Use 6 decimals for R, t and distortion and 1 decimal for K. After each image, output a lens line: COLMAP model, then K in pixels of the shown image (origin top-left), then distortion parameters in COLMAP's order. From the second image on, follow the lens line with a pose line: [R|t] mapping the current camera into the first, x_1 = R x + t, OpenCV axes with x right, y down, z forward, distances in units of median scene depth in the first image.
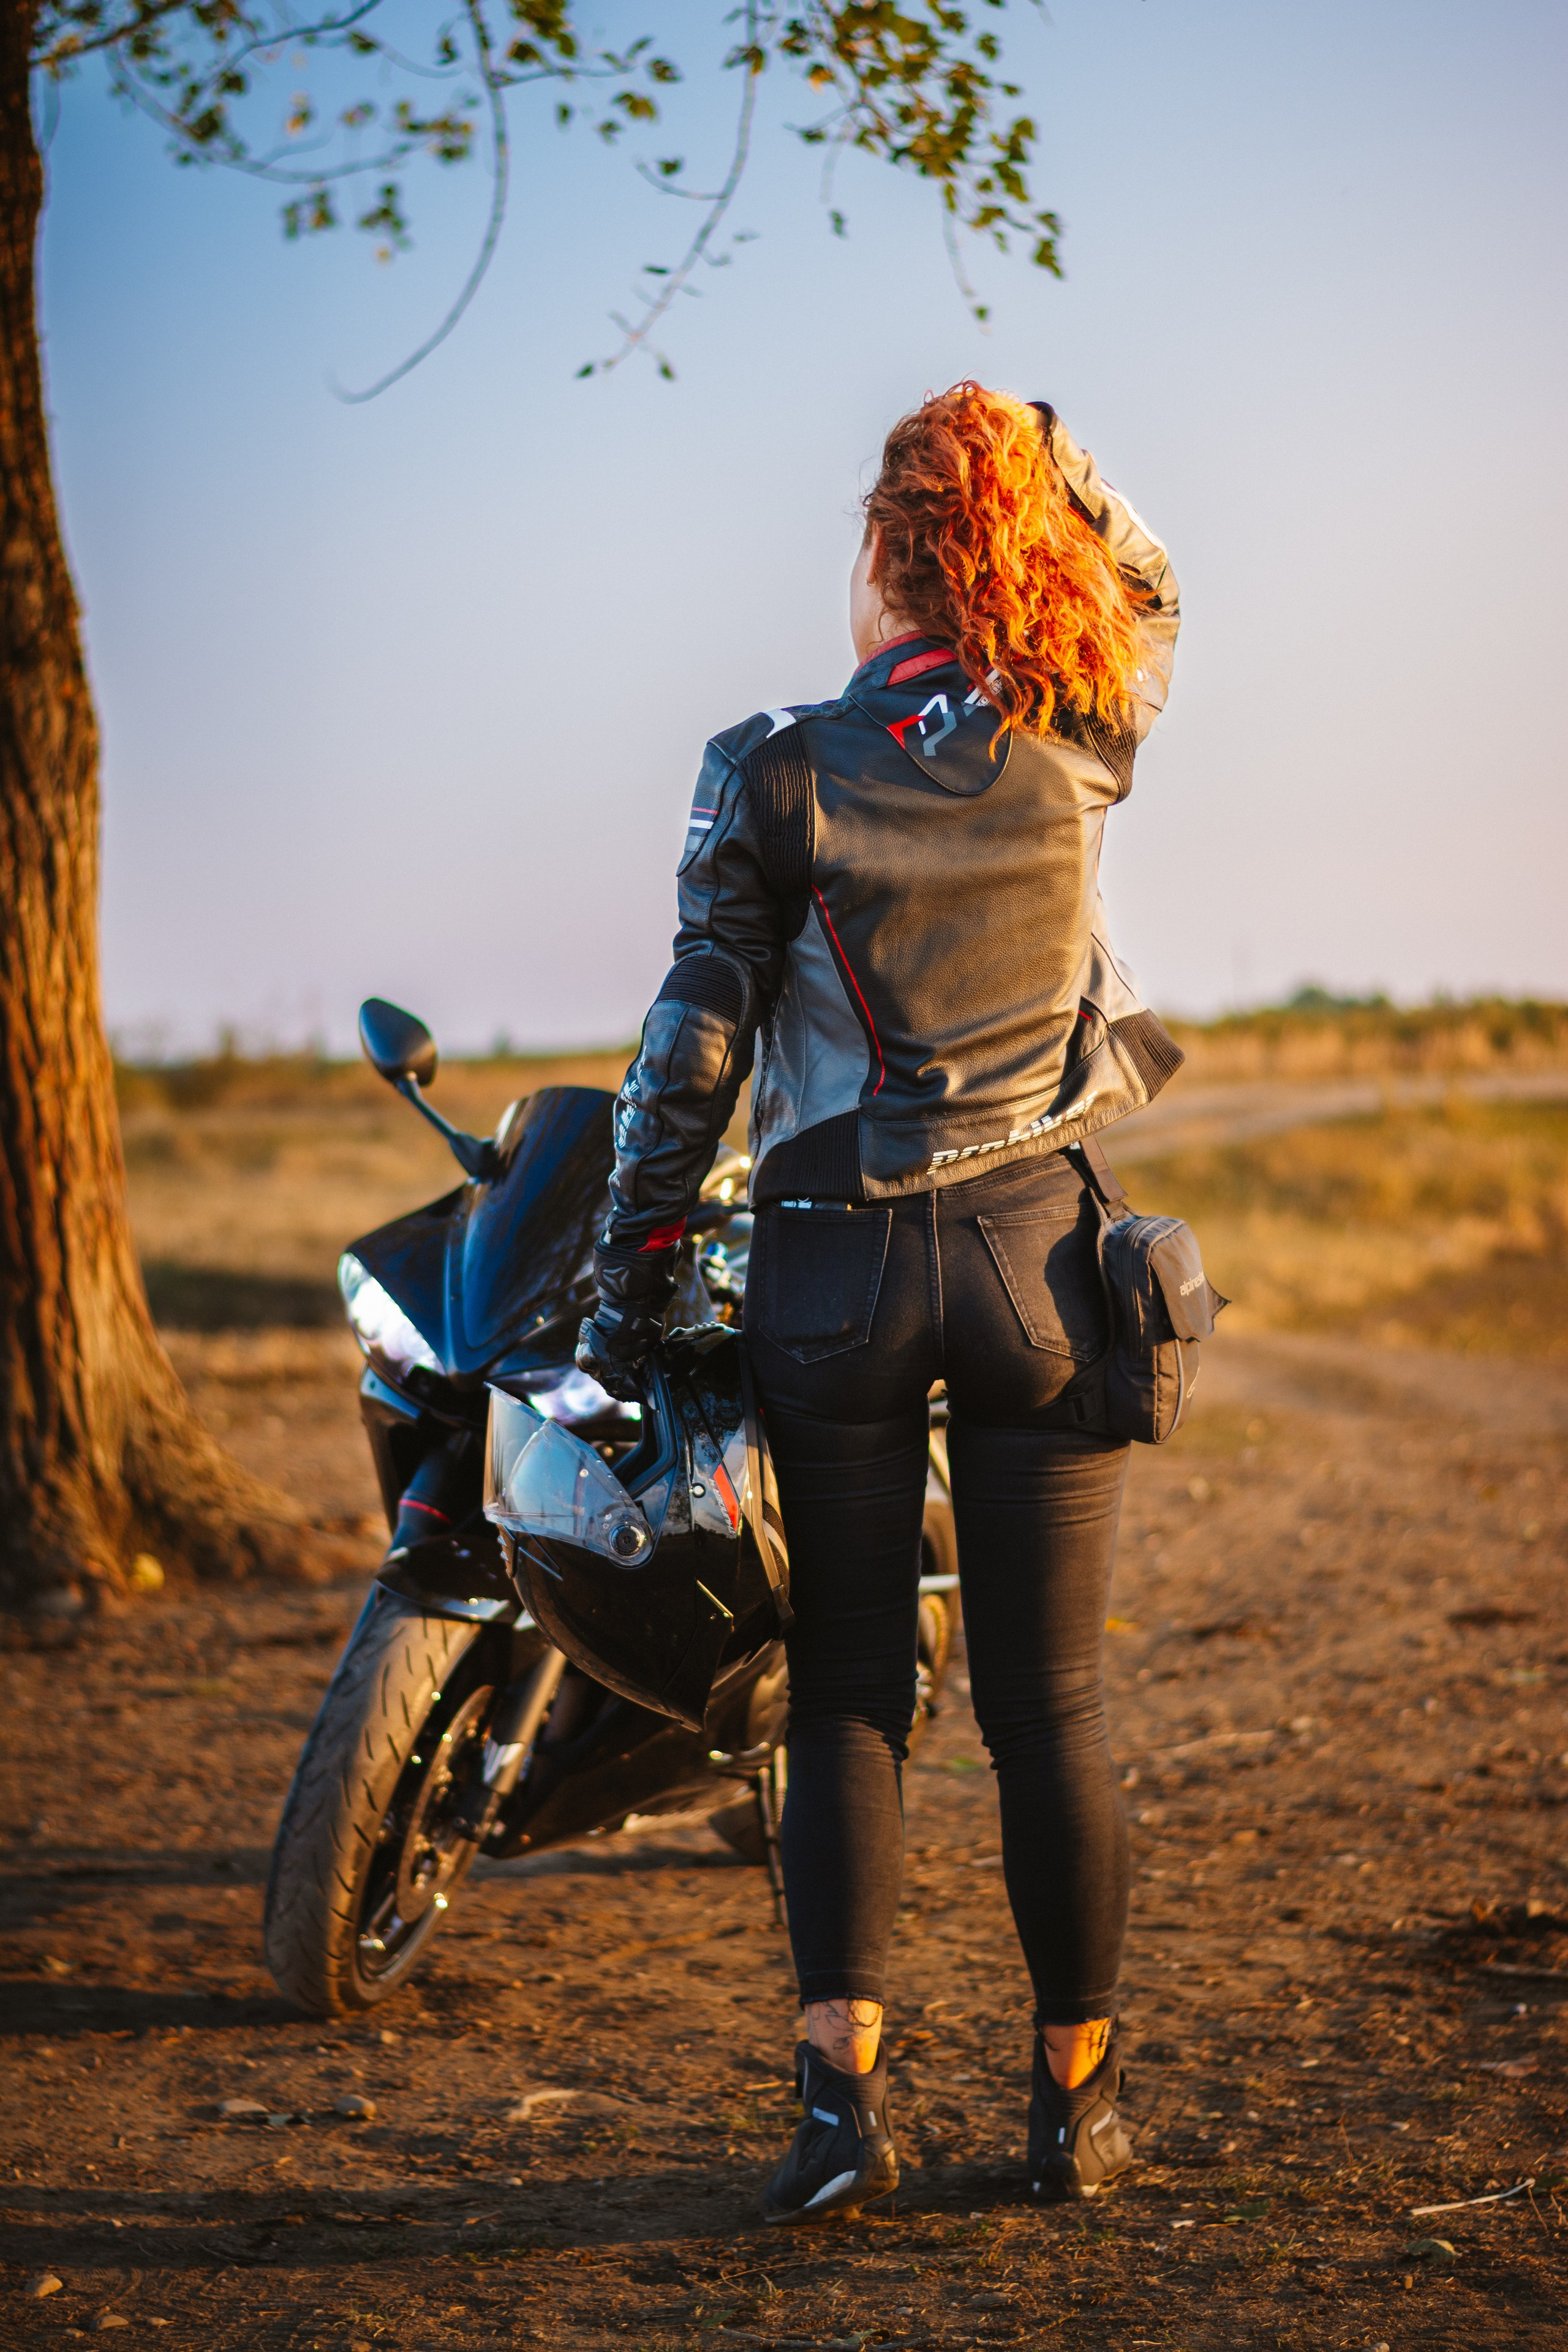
lens RADIAL K [[5144.7, 0, 740.6], [0, 5144.7, 1172.4], [0, 0, 1]] dist [-0.082386, 0.133258]
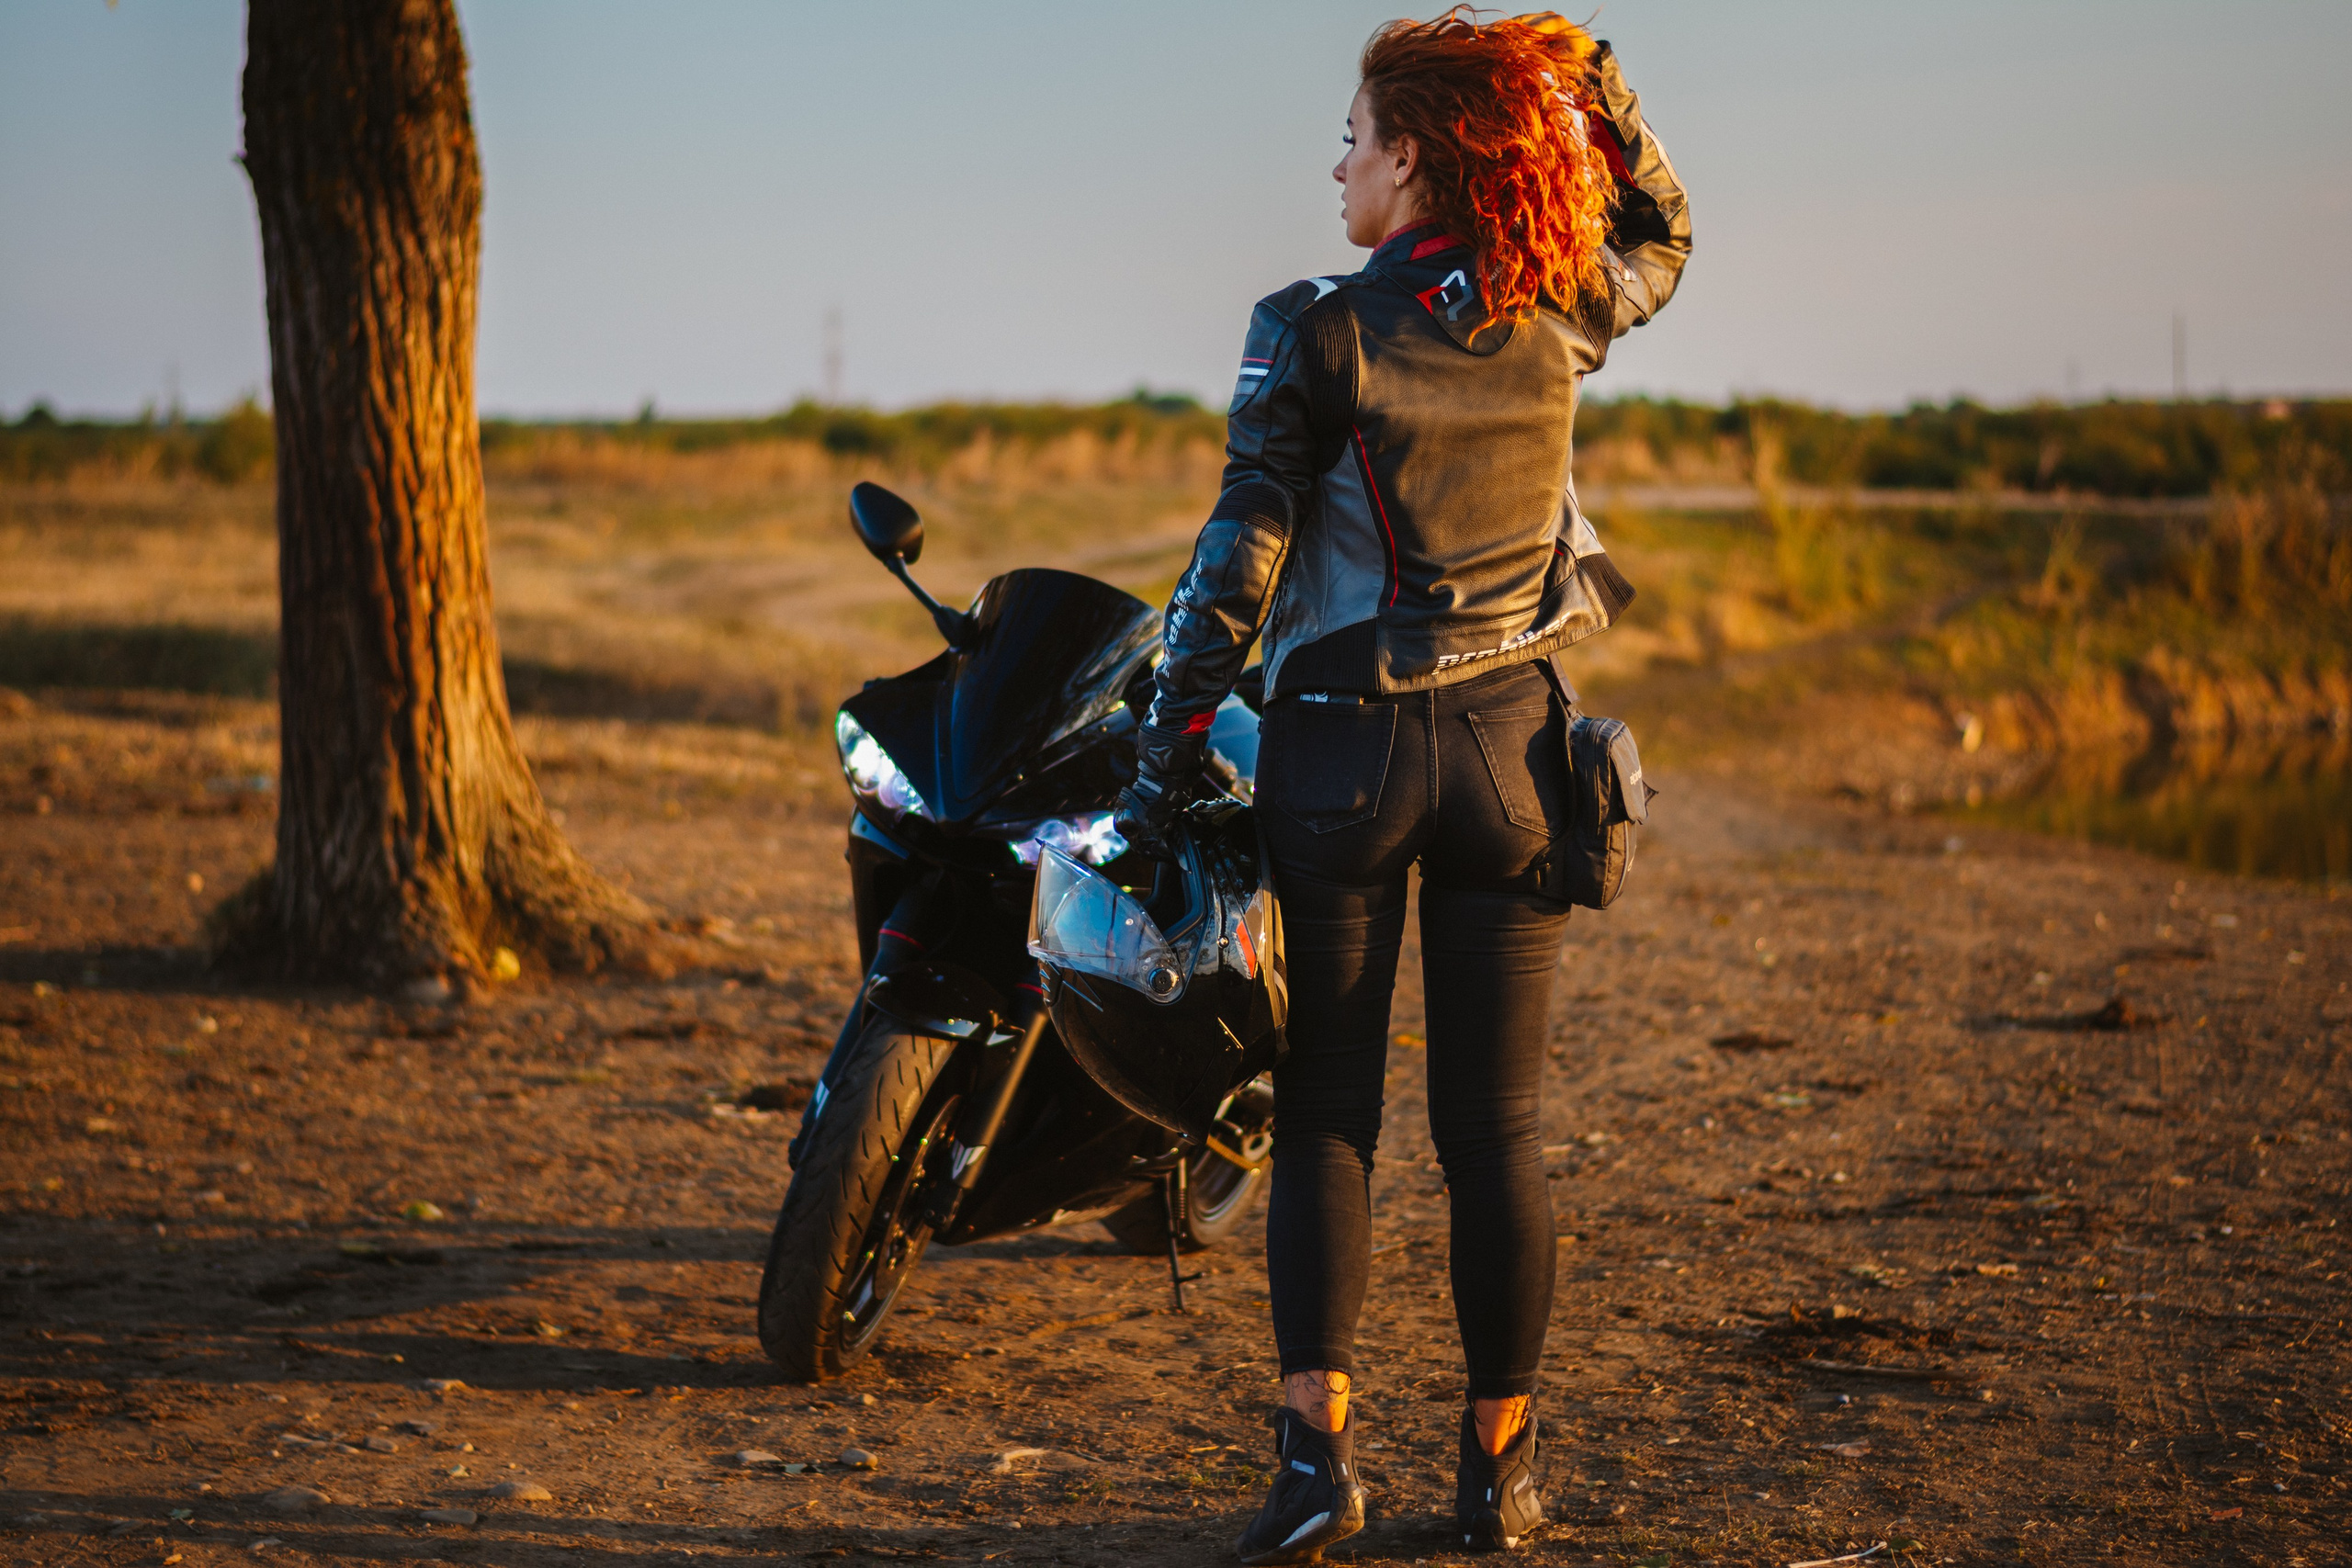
lens RADIAL K [[5144.1, 0, 1181.5], [0, 5144.1, 789.9], [0, 0, 1]] dist [-0.082386, 0.133258]
pose [[0.997696, 0.031075, 0.060316, -0.071431], [-0.033815, 0.998417, 0.044954, -0.020706], [-0.058823, -0.046890, 0.997167, -0.137767]]
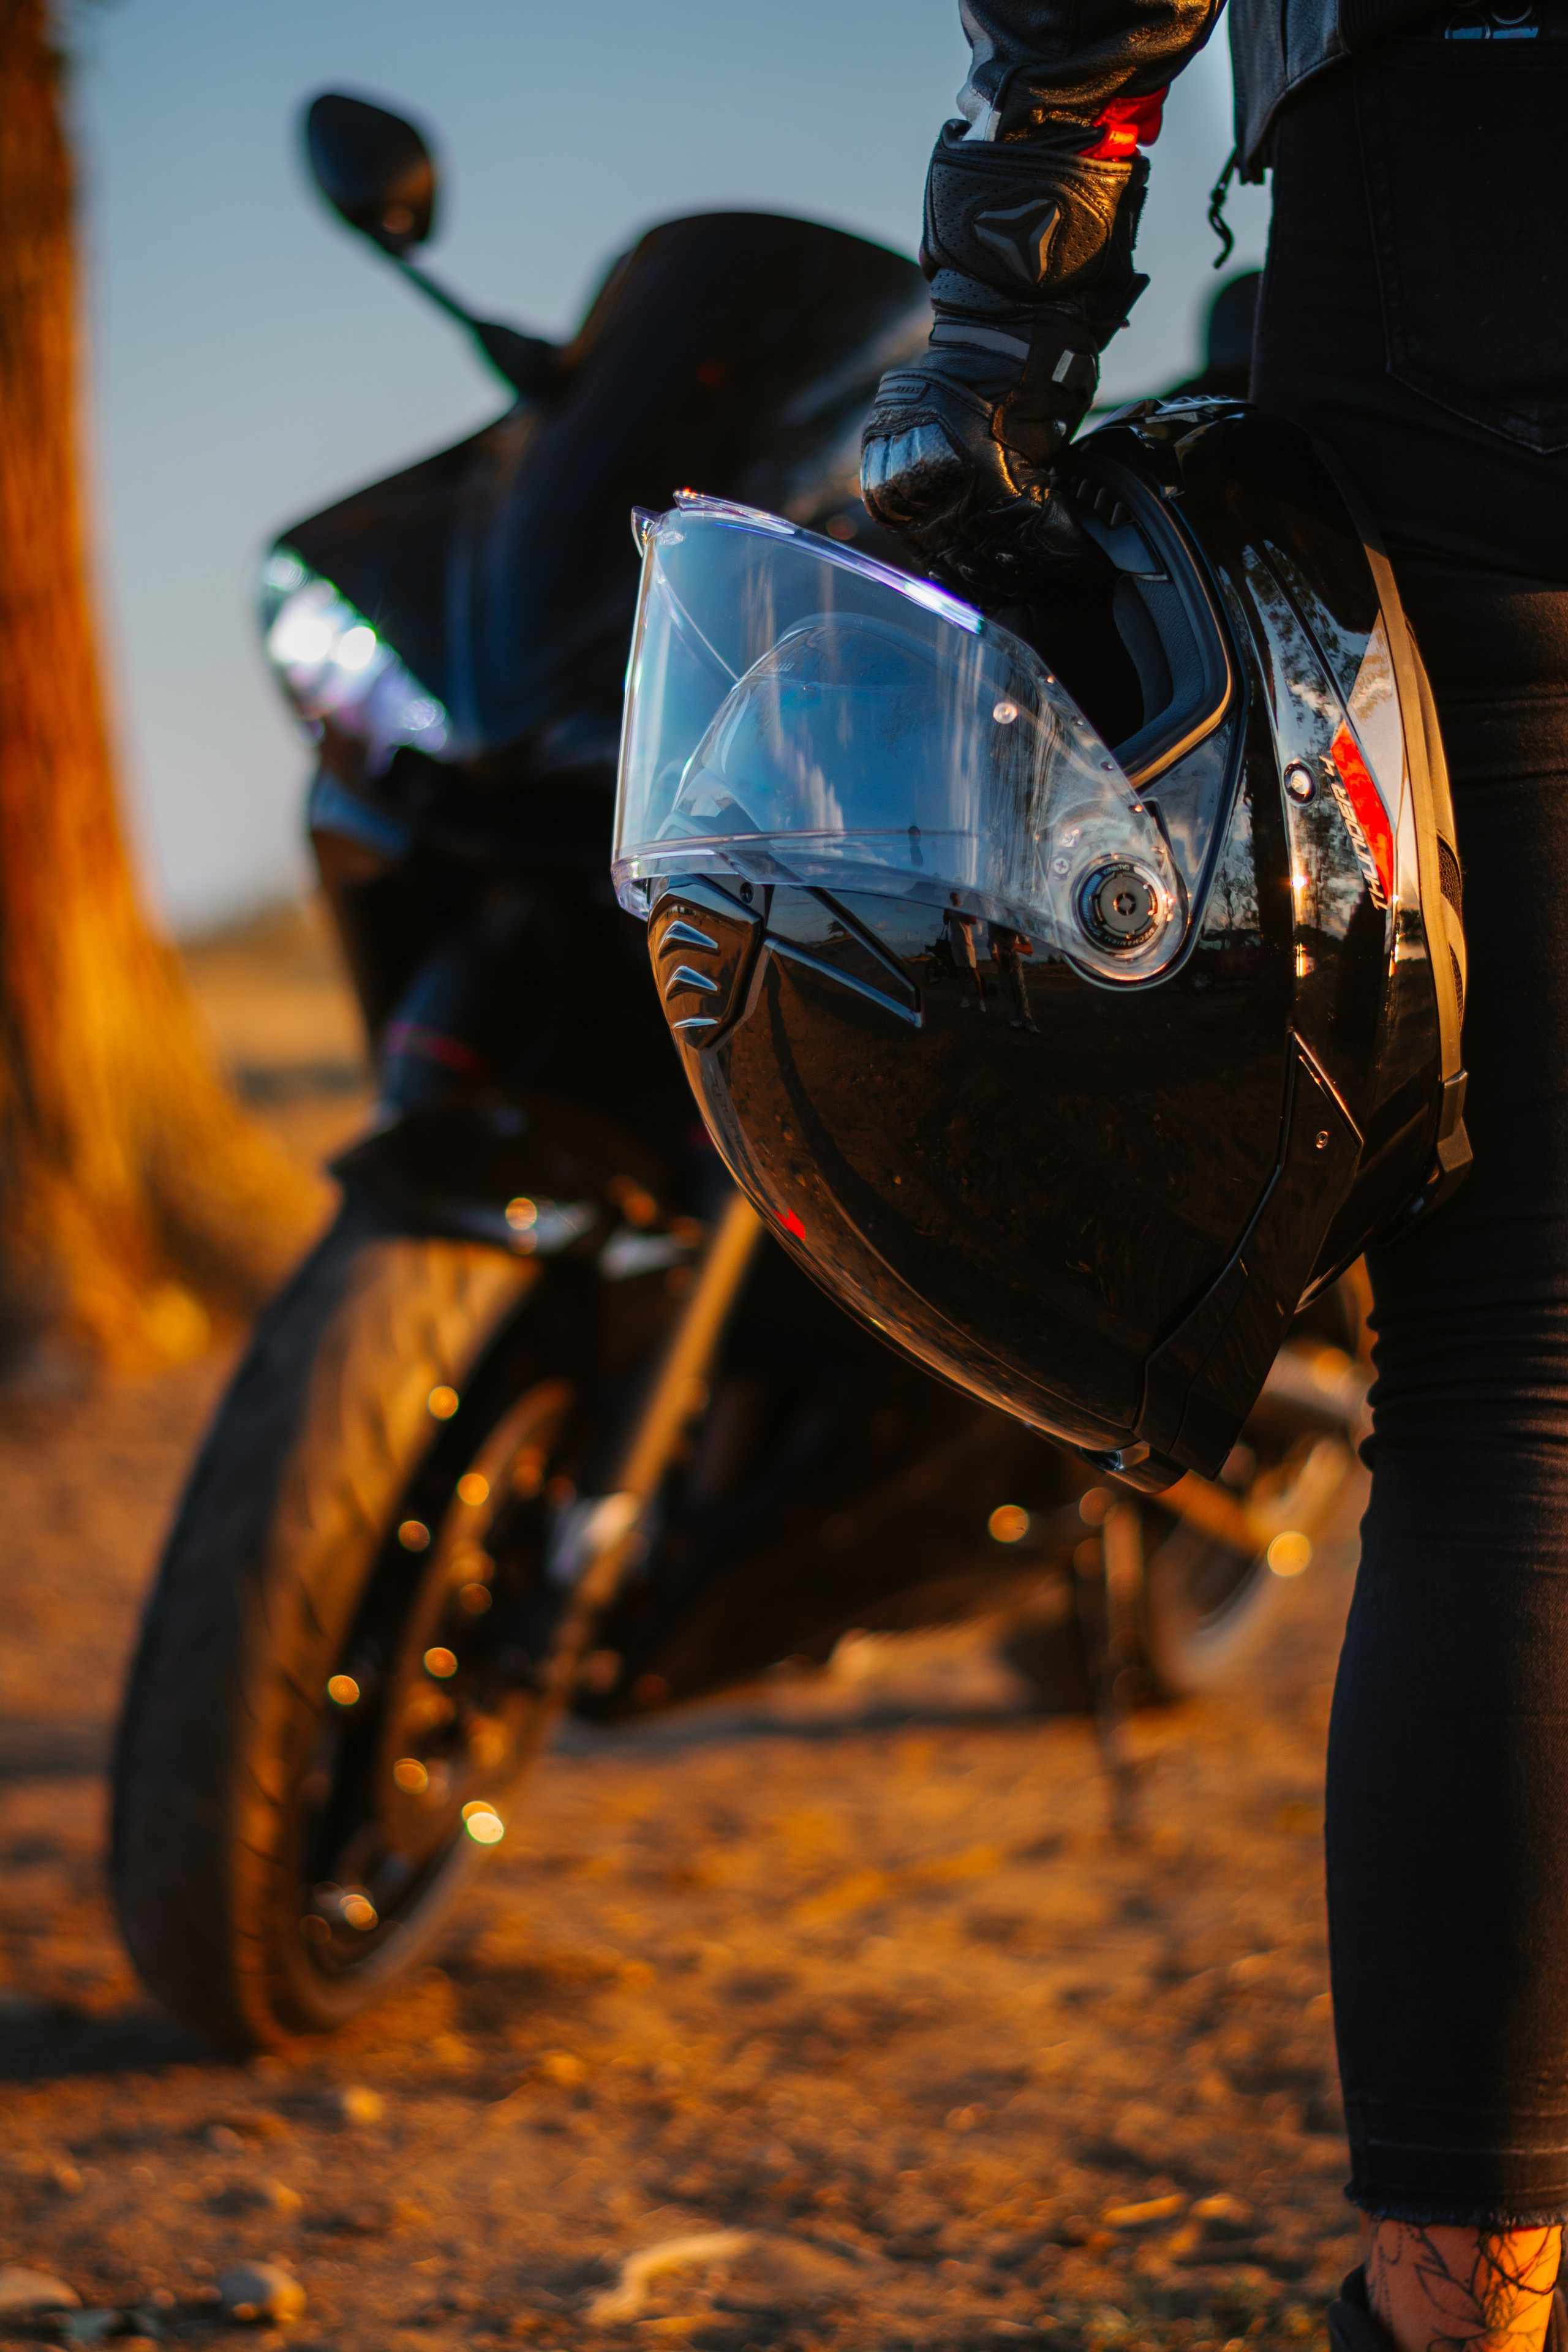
lens RADIAL K [[5144.7, 0, 740.6], [0, 5144.7, 1172.4], [0, 0, 1]] dist [-0.082386, 0.133258]
pose [[0.998778, -0.025197, -0.042519, -0.009690], [0.026539, 0.999158, 0.031301, 0.064907], [0.041695, -0.032391, 0.998605, 0.510851]]
